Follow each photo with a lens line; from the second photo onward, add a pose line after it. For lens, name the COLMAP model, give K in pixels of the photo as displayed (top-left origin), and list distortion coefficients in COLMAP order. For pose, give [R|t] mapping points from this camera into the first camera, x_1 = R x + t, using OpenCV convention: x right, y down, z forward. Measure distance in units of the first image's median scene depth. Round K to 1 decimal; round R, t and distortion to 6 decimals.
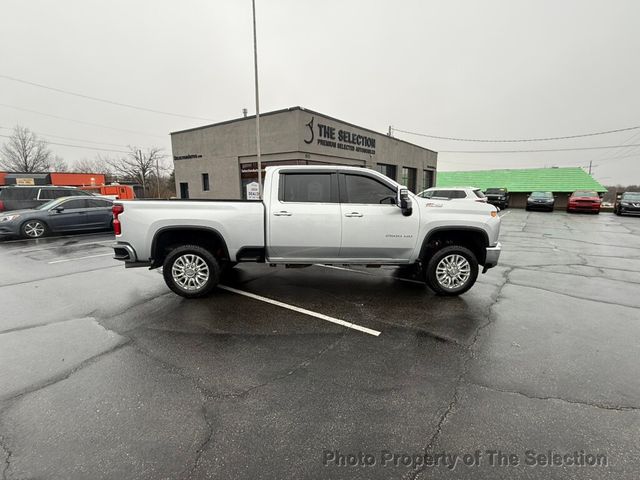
lens RADIAL K [[308.6, 0, 318.0], [0, 308.6, 234.0], [0, 0, 1]] dist [0.001555, 0.000343]
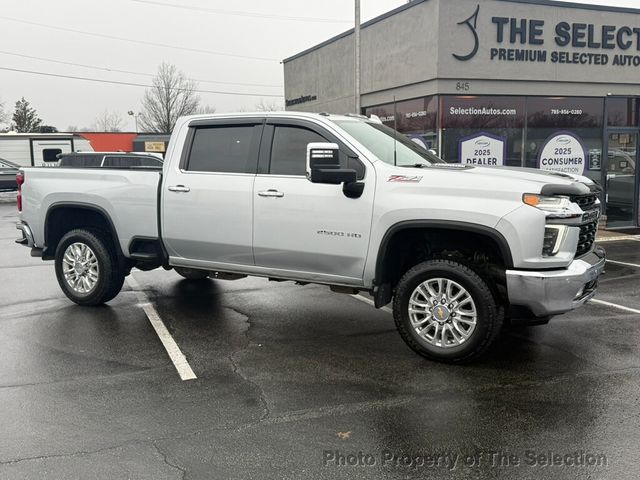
lens RADIAL K [[630.7, 0, 320.0], [0, 630.7, 240.0], [0, 0, 1]] dist [0.163803, -0.310172]
pose [[0.851998, 0.061412, -0.519931, 0.325064], [-0.068290, 0.997648, 0.005933, 0.005202], [0.519073, 0.030452, 0.854187, 0.006692]]
